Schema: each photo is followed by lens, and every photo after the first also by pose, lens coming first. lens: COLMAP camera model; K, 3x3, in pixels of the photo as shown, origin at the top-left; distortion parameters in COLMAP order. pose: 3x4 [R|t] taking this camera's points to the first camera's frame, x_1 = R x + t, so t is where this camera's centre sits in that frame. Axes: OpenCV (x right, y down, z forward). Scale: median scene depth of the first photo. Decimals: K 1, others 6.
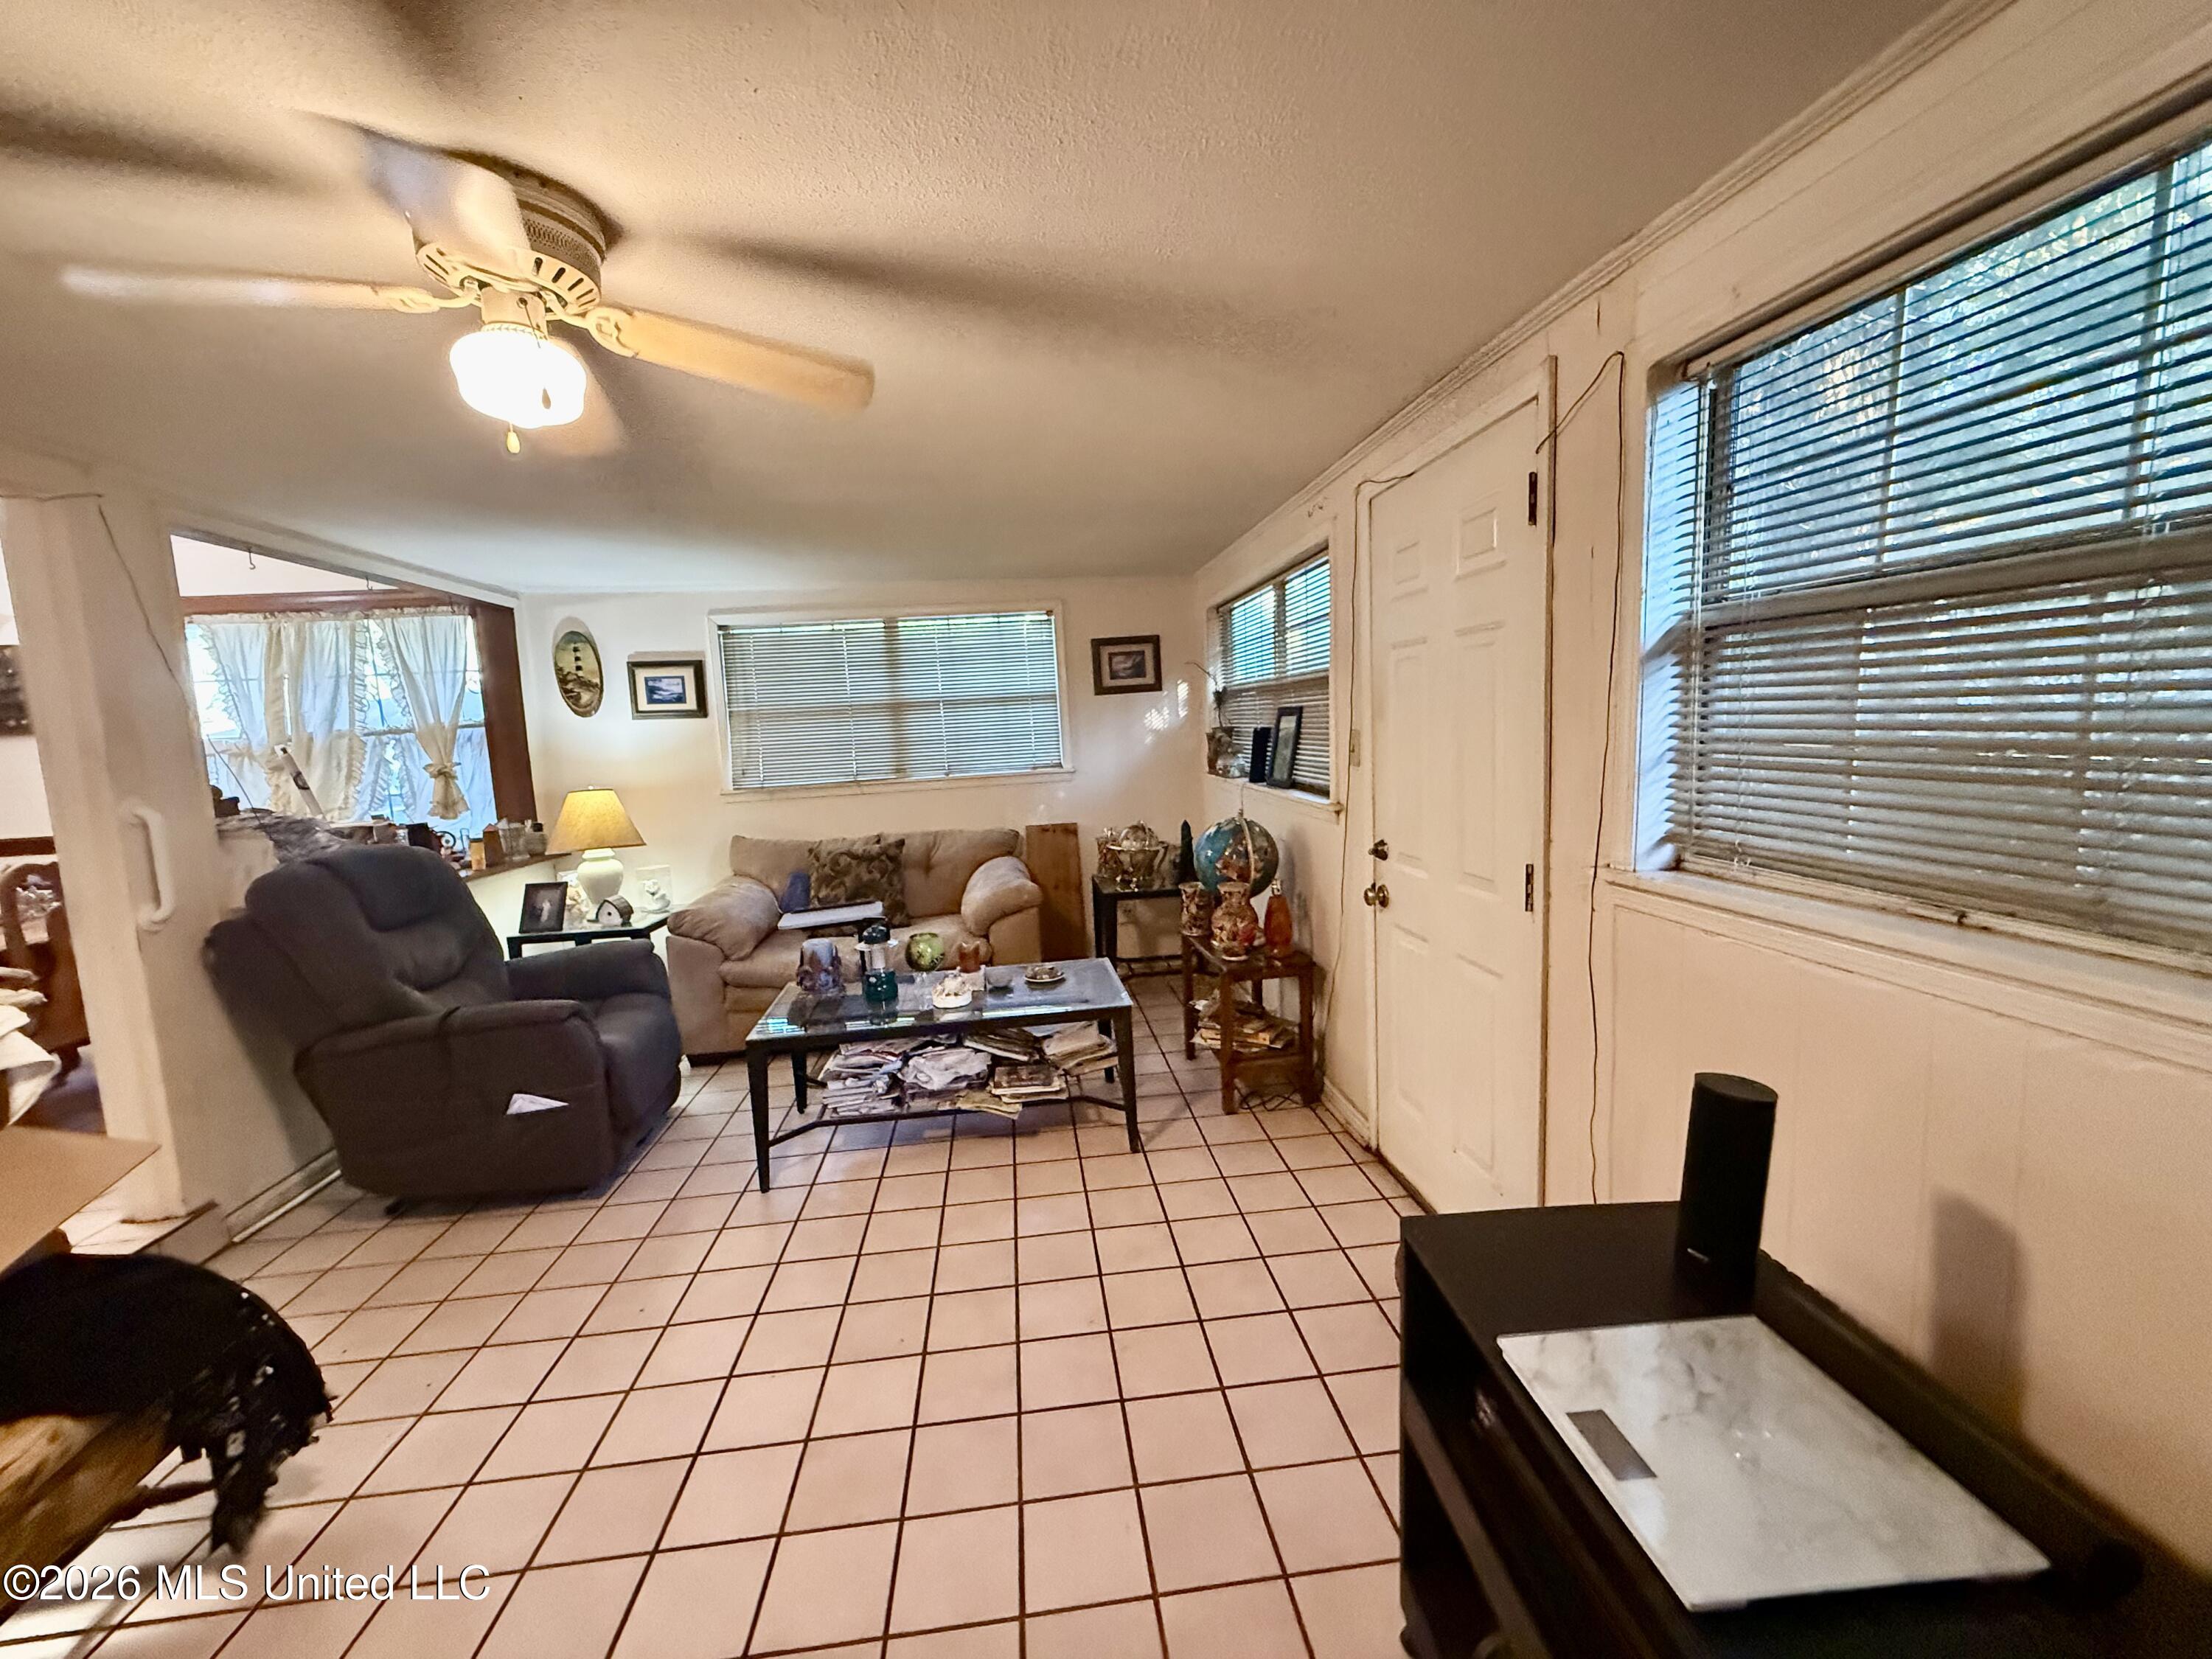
lens RADIAL K [[884.9, 0, 1108.5], [0, 884.9, 827.5], [0, 0, 1]] dist [0.002132, 0.000019]
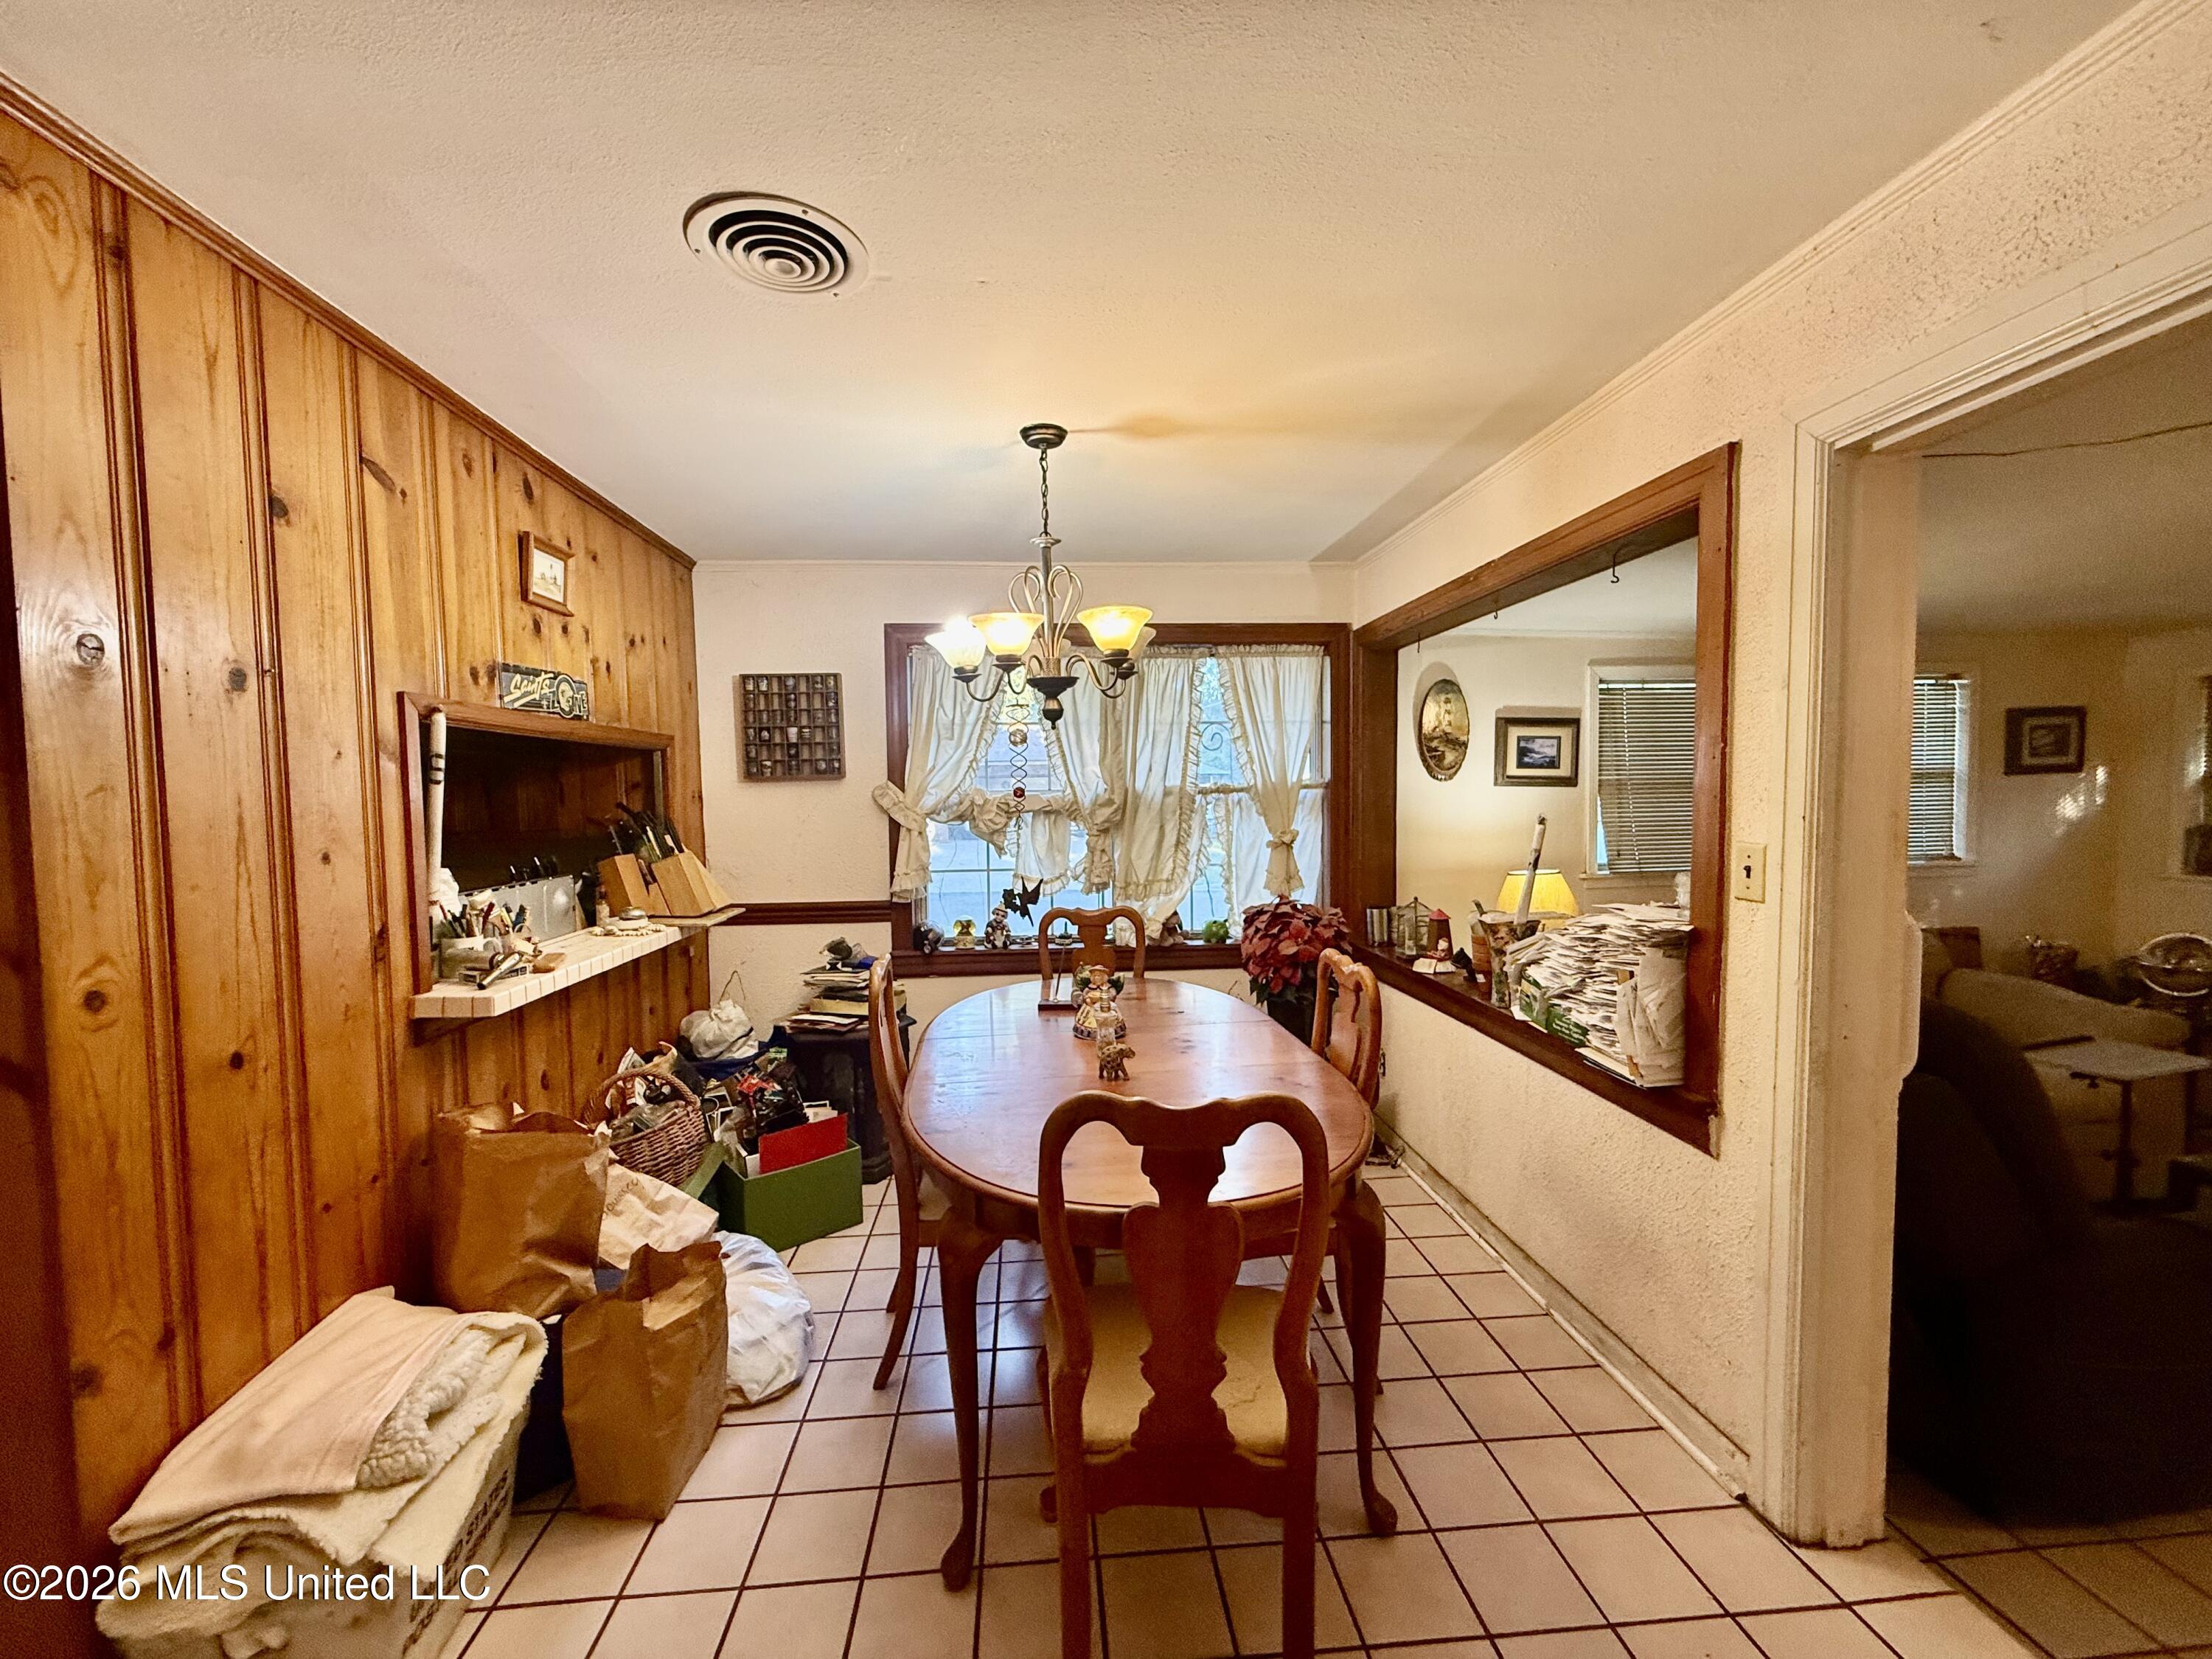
lens RADIAL K [[884.9, 0, 1100.2], [0, 884.9, 832.7], [0, 0, 1]] dist [0.002132, 0.000019]
pose [[0.998652, 0.037801, -0.035557, -0.880631], [-0.040149, 0.996890, -0.067806, -0.005497], [0.032883, 0.069143, 0.997065, 0.154380]]
